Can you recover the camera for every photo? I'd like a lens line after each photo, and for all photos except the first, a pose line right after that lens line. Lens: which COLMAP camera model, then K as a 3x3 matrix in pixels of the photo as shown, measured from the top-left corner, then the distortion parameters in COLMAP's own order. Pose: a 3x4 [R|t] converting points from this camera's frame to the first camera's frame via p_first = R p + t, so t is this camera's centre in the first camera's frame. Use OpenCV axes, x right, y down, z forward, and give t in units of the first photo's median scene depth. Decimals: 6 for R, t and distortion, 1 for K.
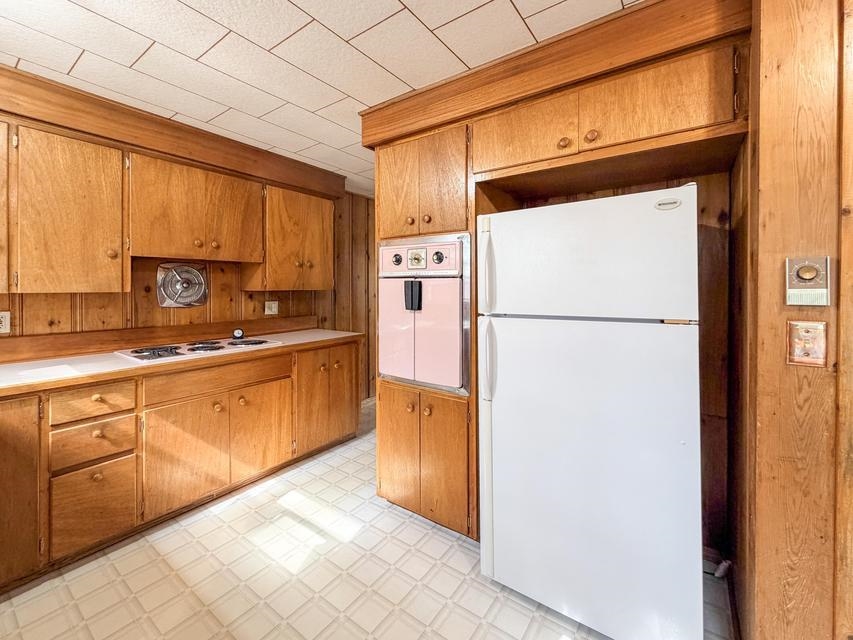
lens RADIAL K [[358.7, 0, 427.4], [0, 358.7, 289.1], [0, 0, 1]] dist [-0.001152, -0.000217]
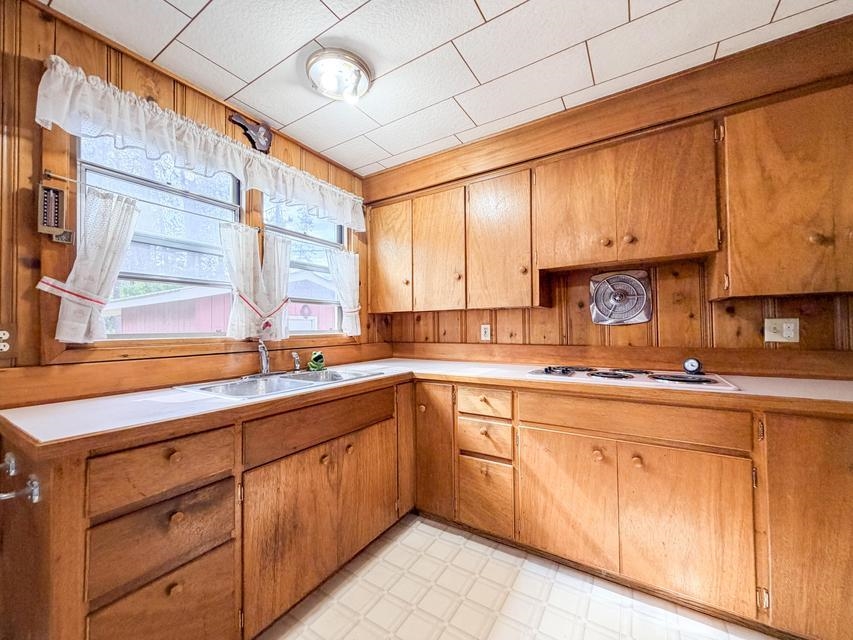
lens RADIAL K [[349.0, 0, 415.1], [0, 349.0, 321.7], [0, 0, 1]] dist [-0.000286, -0.000140]
pose [[0.040531, -0.019634, -0.998985, 0.126396], [0.005336, 0.999797, -0.019433, 0.069340], [0.999164, -0.004543, 0.040627, 0.611187]]
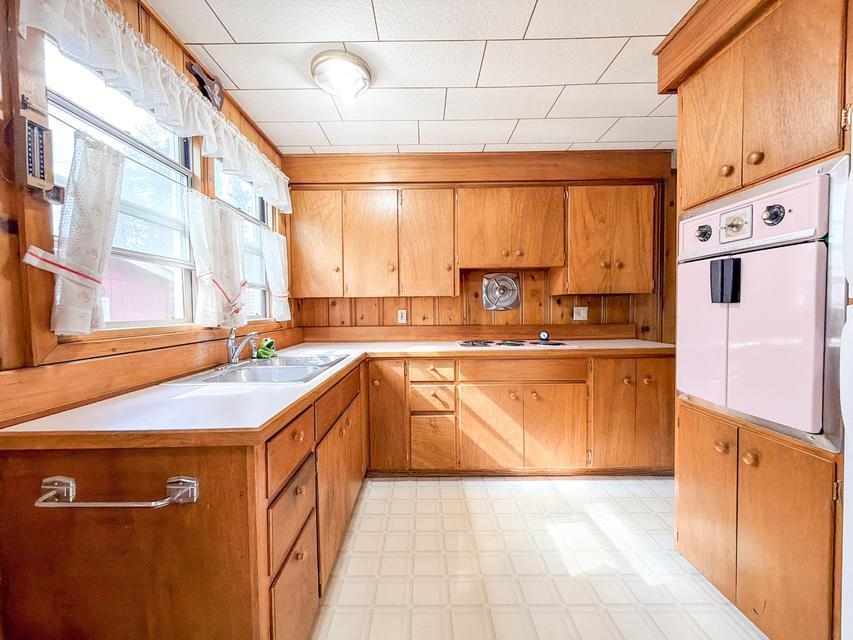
lens RADIAL K [[352.0, 0, 426.0], [0, 352.0, 322.5], [0, 0, 1]] dist [0.000254, 0.000051]
pose [[0.581202, 0.022835, -0.813439, 0.155612], [0.007462, 0.999415, 0.033387, 0.062069], [0.813725, -0.025474, 0.580692, 0.144096]]
